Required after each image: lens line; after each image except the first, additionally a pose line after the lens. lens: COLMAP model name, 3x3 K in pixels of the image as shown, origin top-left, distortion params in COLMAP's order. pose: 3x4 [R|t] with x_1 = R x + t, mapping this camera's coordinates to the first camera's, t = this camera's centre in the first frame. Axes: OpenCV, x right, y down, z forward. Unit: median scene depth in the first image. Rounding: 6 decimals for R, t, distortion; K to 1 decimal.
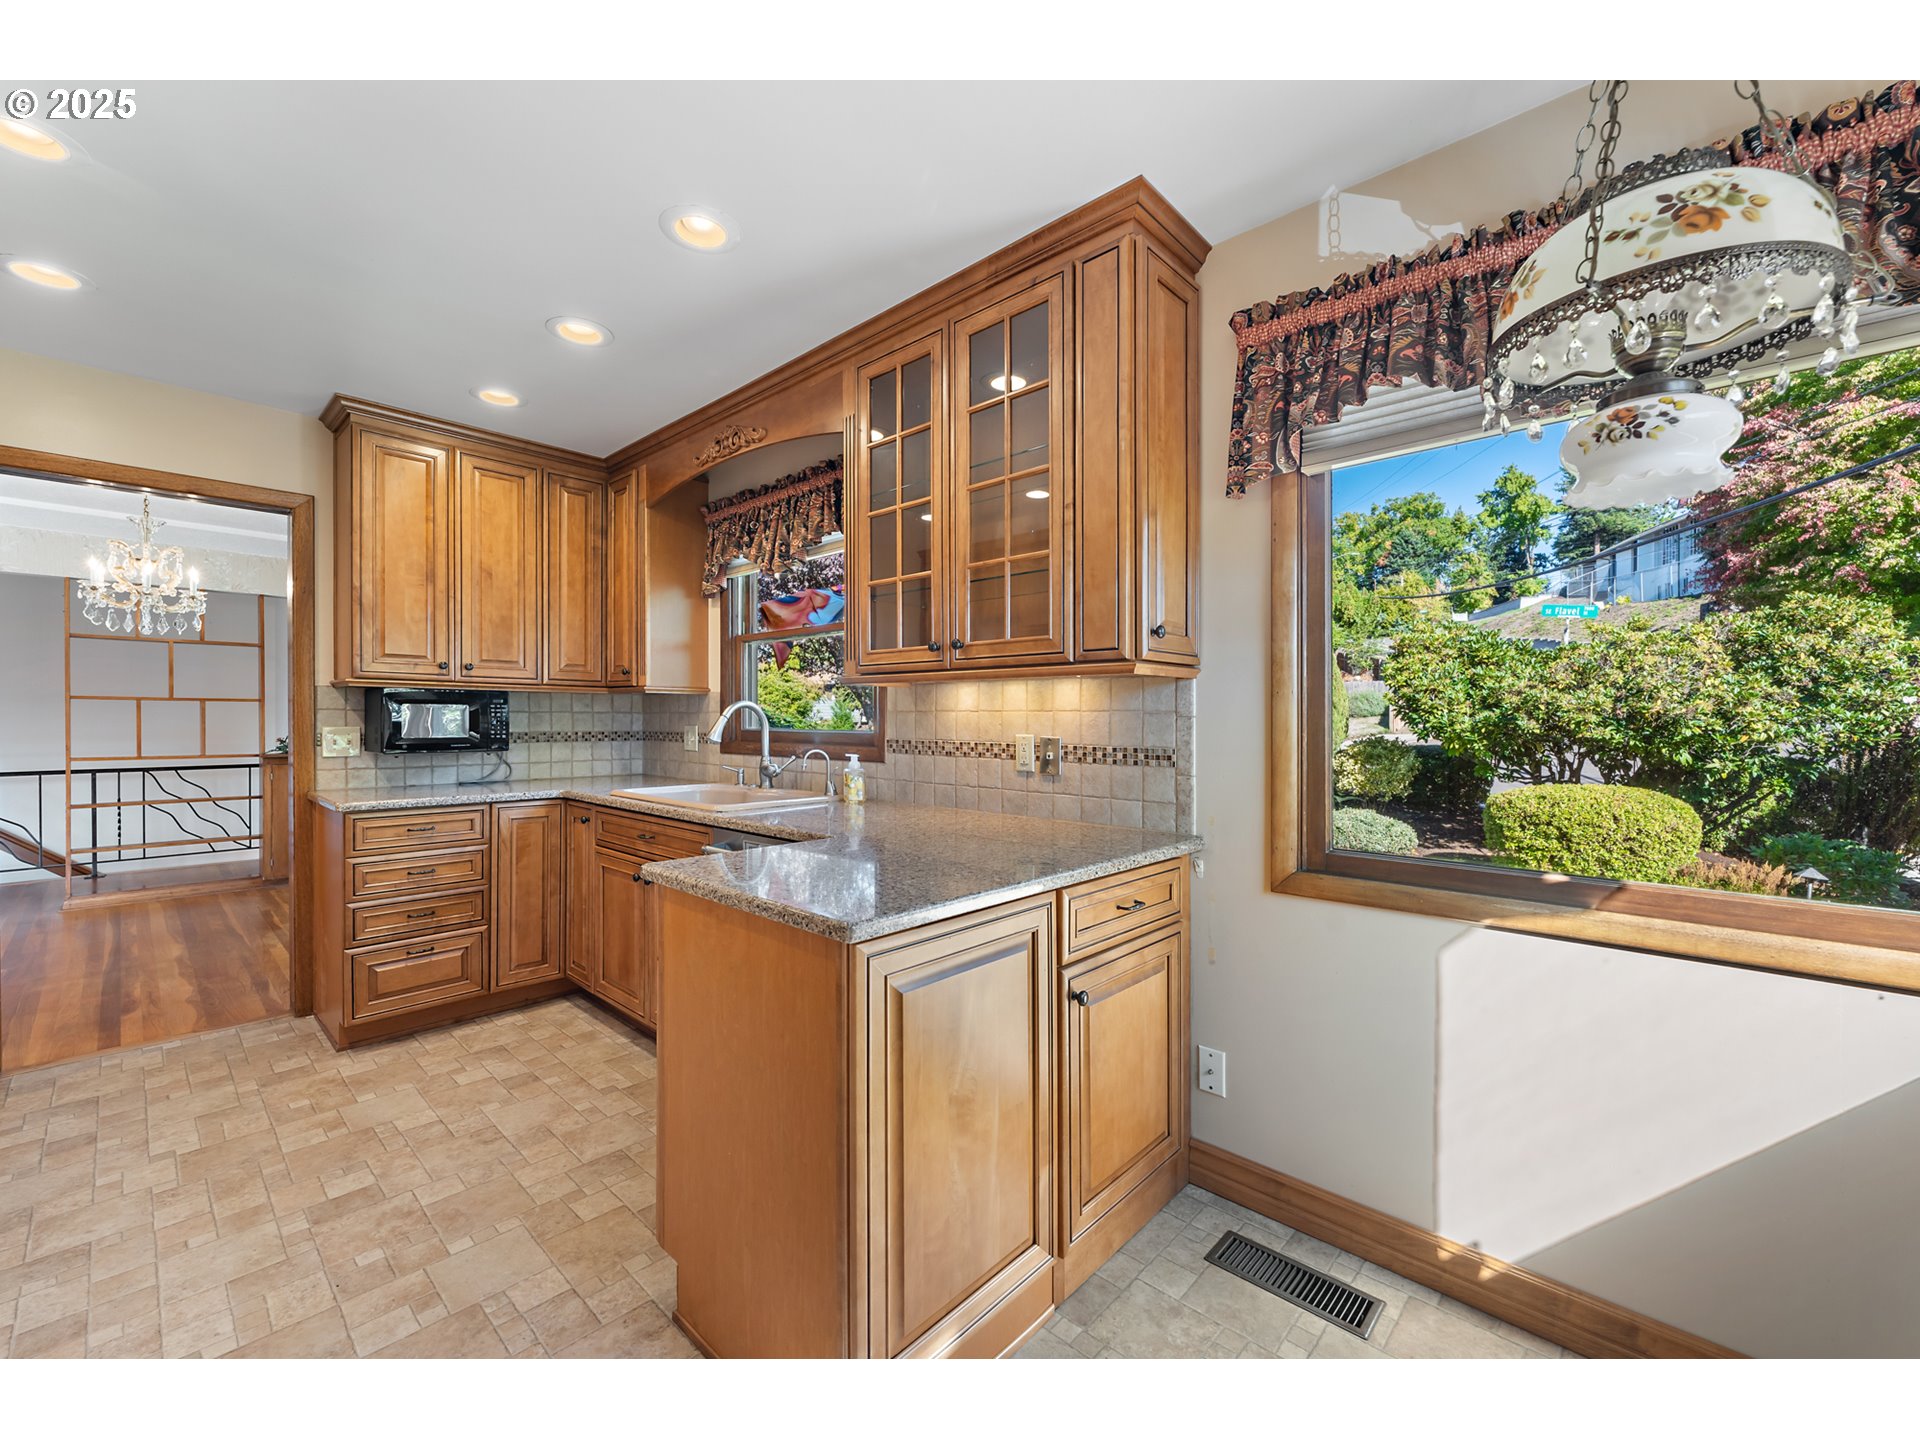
lens RADIAL K [[776.4, 0, 962.4], [0, 776.4, 733.0], [0, 0, 1]] dist [-0.000936, 0.000140]
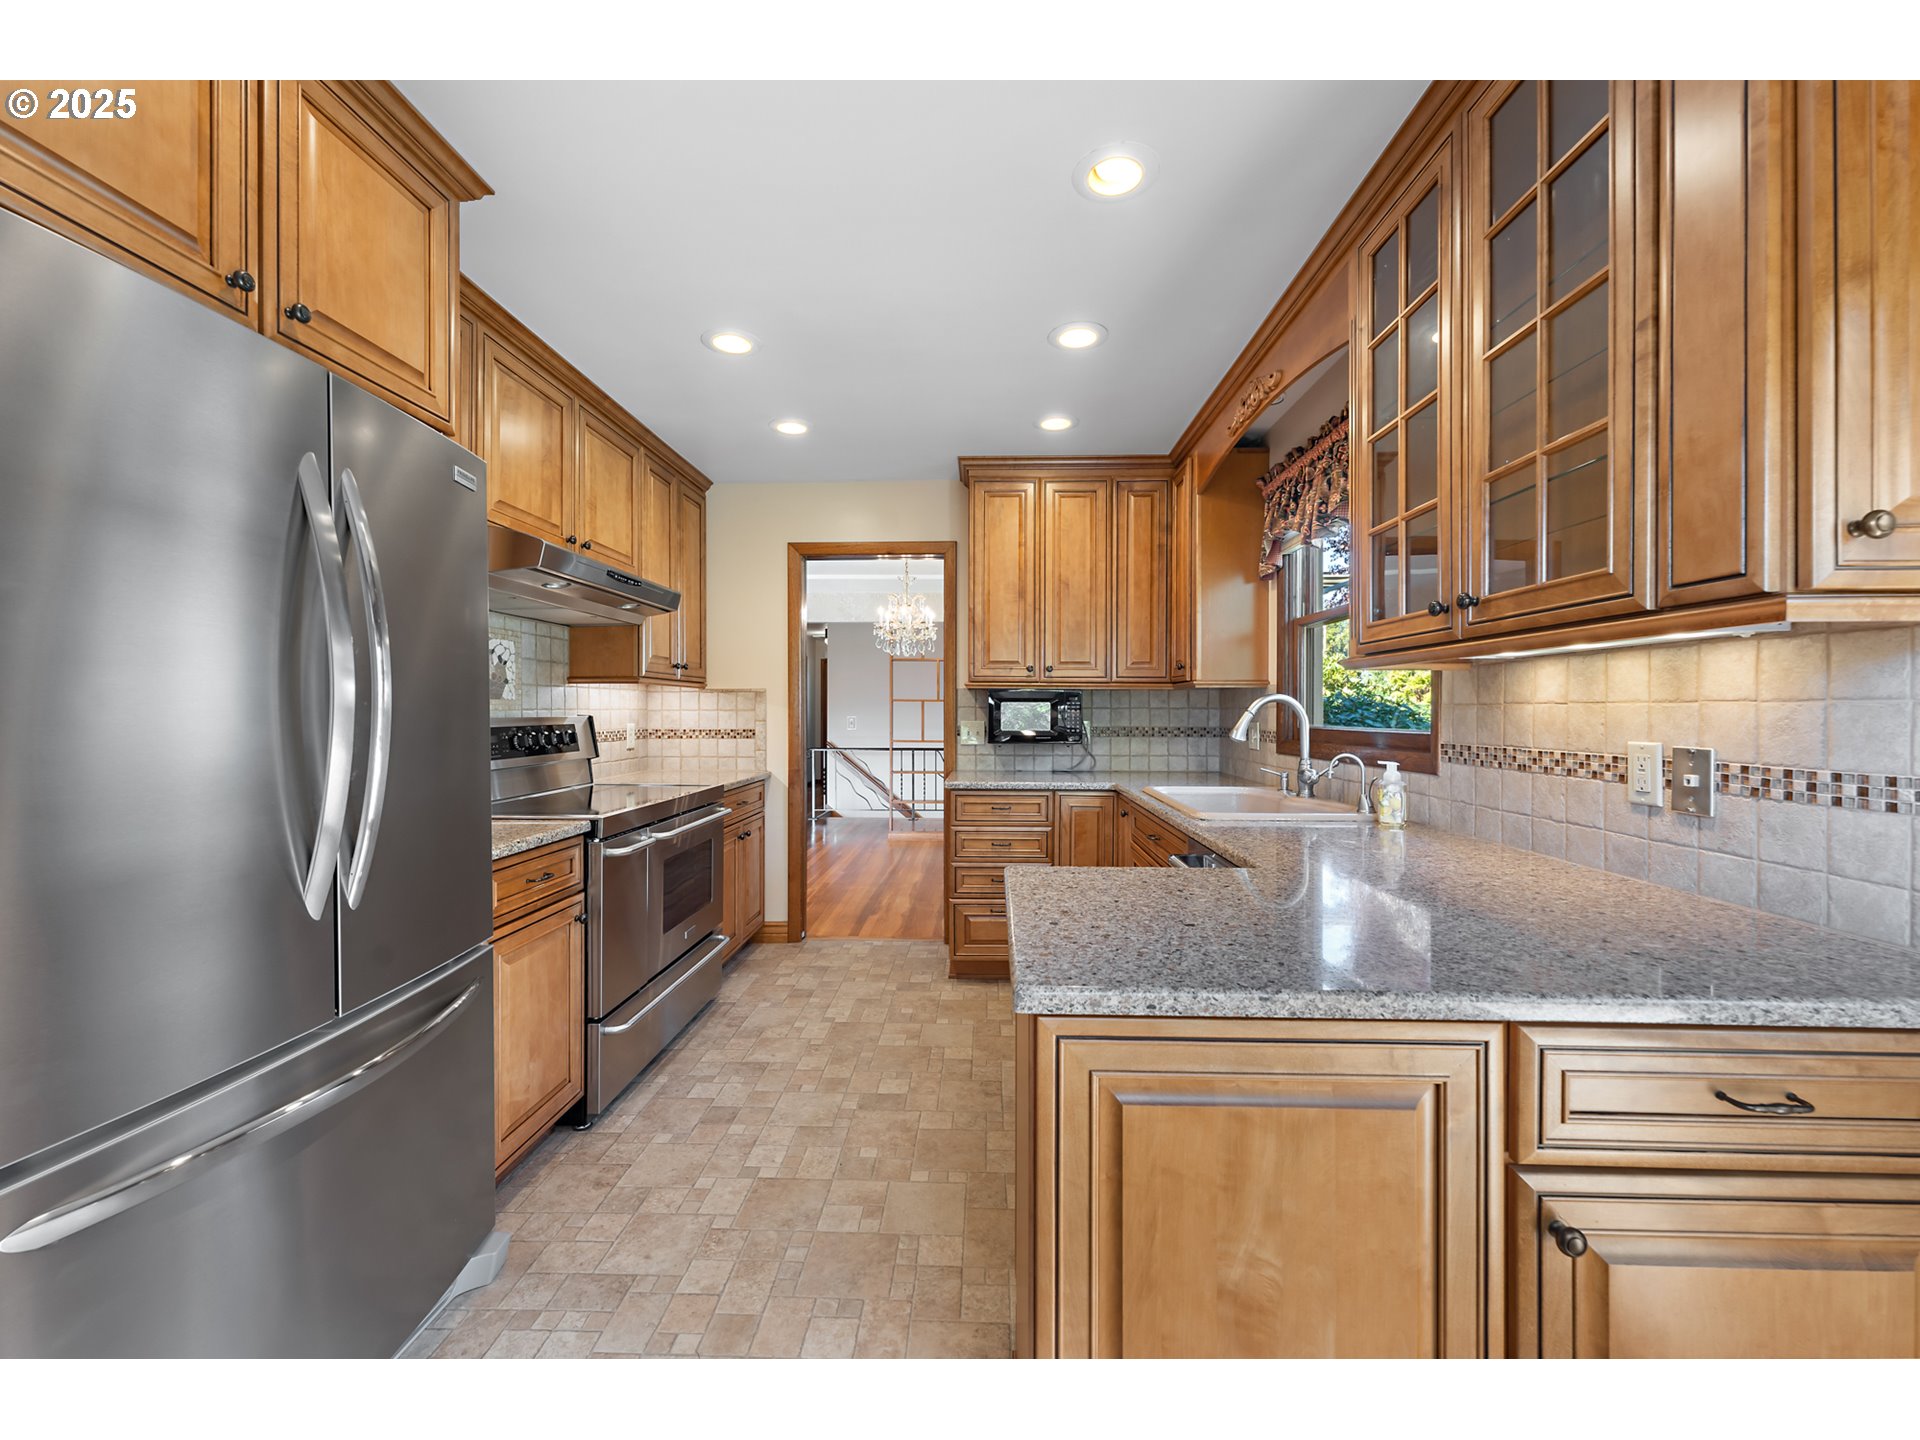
lens RADIAL K [[776.4, 0, 956.5], [0, 776.4, 721.4], [0, 0, 1]] dist [-0.000936, 0.000140]
pose [[0.647963, 0.007271, -0.761637, 0.191813], [-0.014456, 0.999892, -0.002754, -0.004334], [0.761534, 0.012795, 0.647998, 0.223793]]
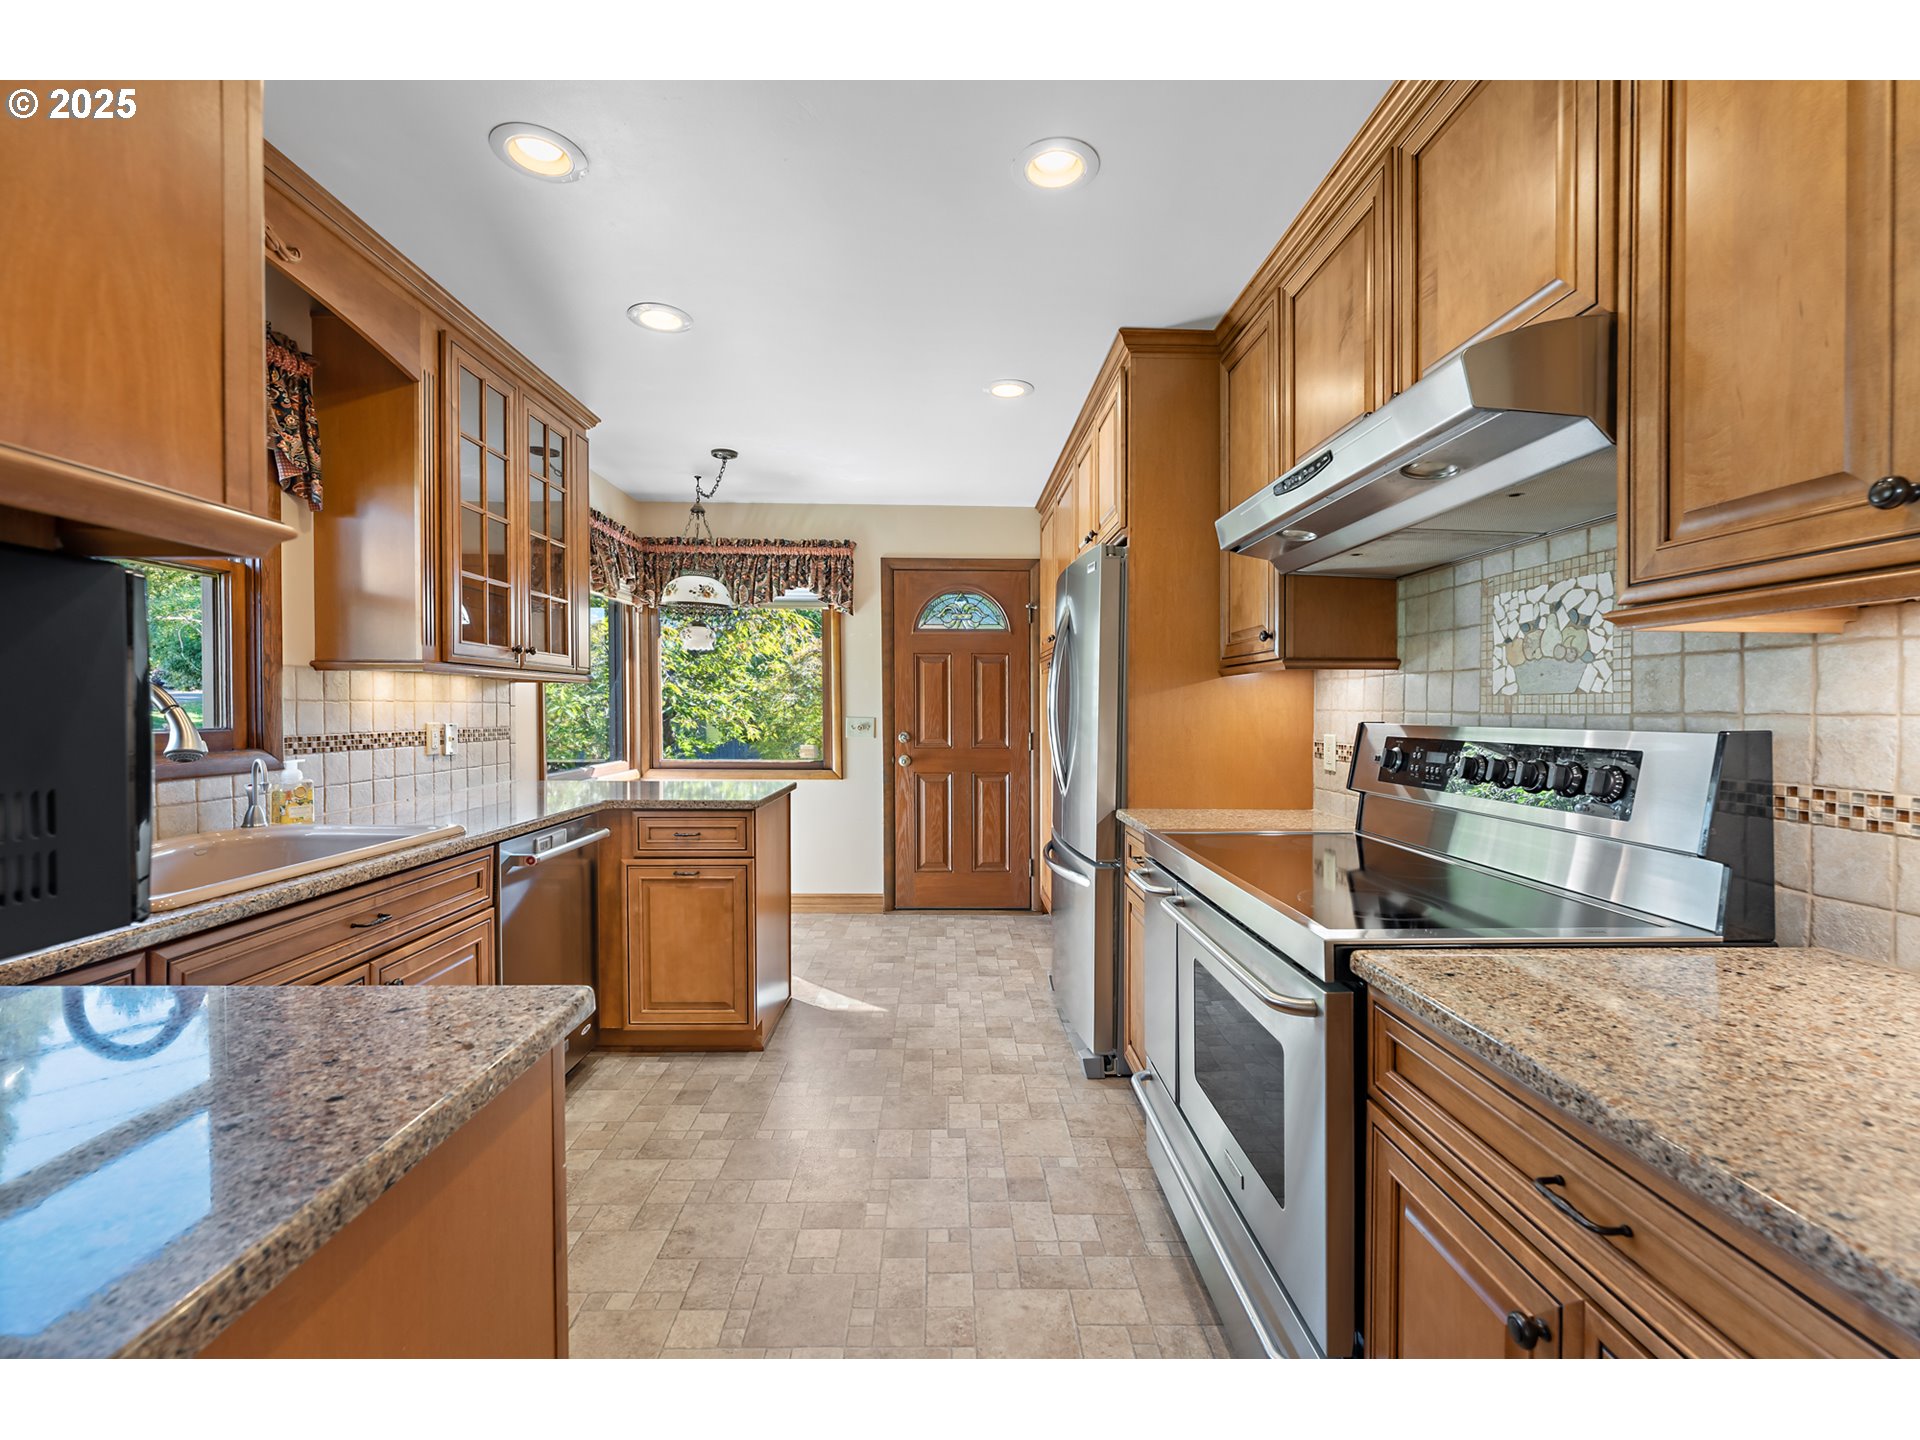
lens RADIAL K [[819.7, 0, 971.1], [0, 819.7, 724.5], [0, 0, 1]] dist [0.002800, -0.000458]
pose [[-0.705677, -0.021993, 0.708192, -1.337253], [0.006901, 0.999257, 0.037908, -0.035318], [-0.708500, 0.031638, -0.705002, 1.299968]]
